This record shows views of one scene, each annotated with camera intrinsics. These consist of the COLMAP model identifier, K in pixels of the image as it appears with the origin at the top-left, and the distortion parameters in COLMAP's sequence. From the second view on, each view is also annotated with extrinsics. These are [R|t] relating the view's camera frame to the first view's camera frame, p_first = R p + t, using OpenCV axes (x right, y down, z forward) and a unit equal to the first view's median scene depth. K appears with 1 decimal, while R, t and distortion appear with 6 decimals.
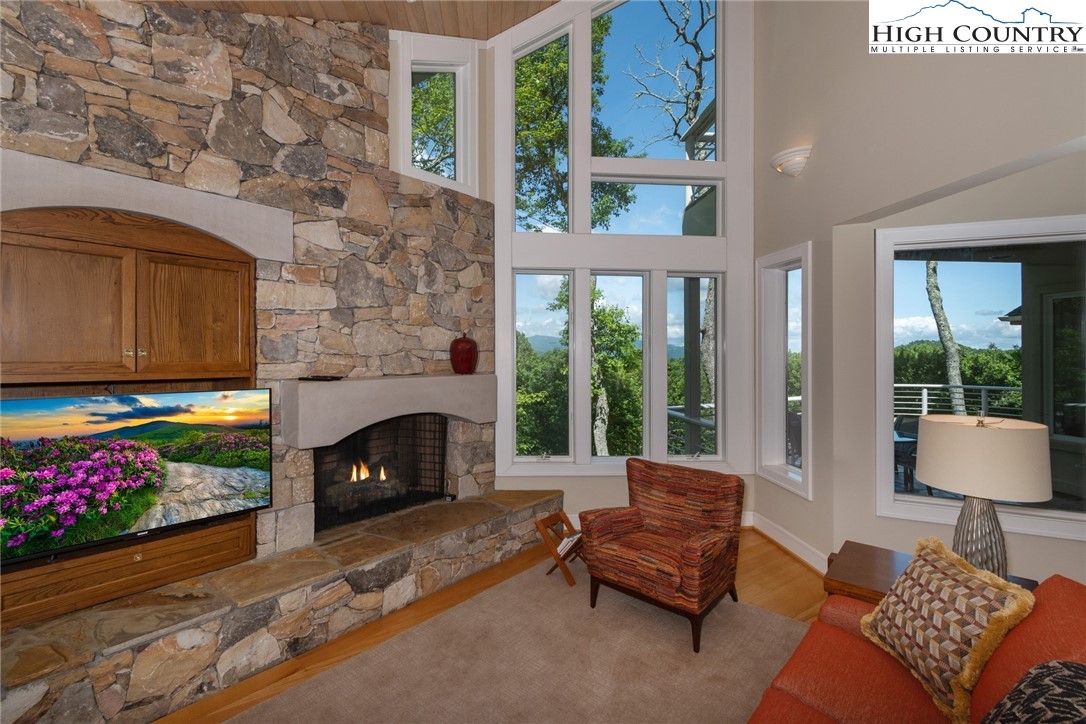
lens RADIAL K [[493.3, 0, 538.4], [0, 493.3, 355.4], [0, 0, 1]] dist [0.011085, 0.000641]
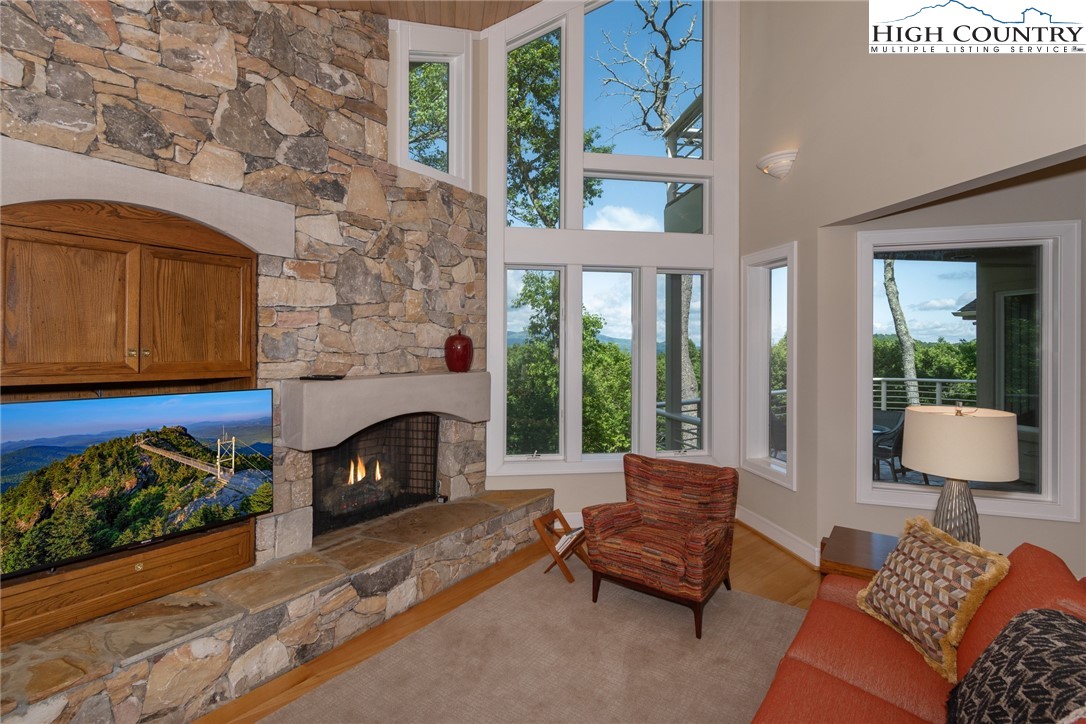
lens RADIAL K [[522.4, 0, 544.6], [0, 522.4, 352.2], [0, 0, 1]] dist [0.009951, -0.000689]
pose [[0.995700, -0.004135, 0.092544, -0.104218], [0.003885, 0.999988, 0.002890, -0.004593], [-0.092555, -0.002518, 0.995704, -0.061814]]
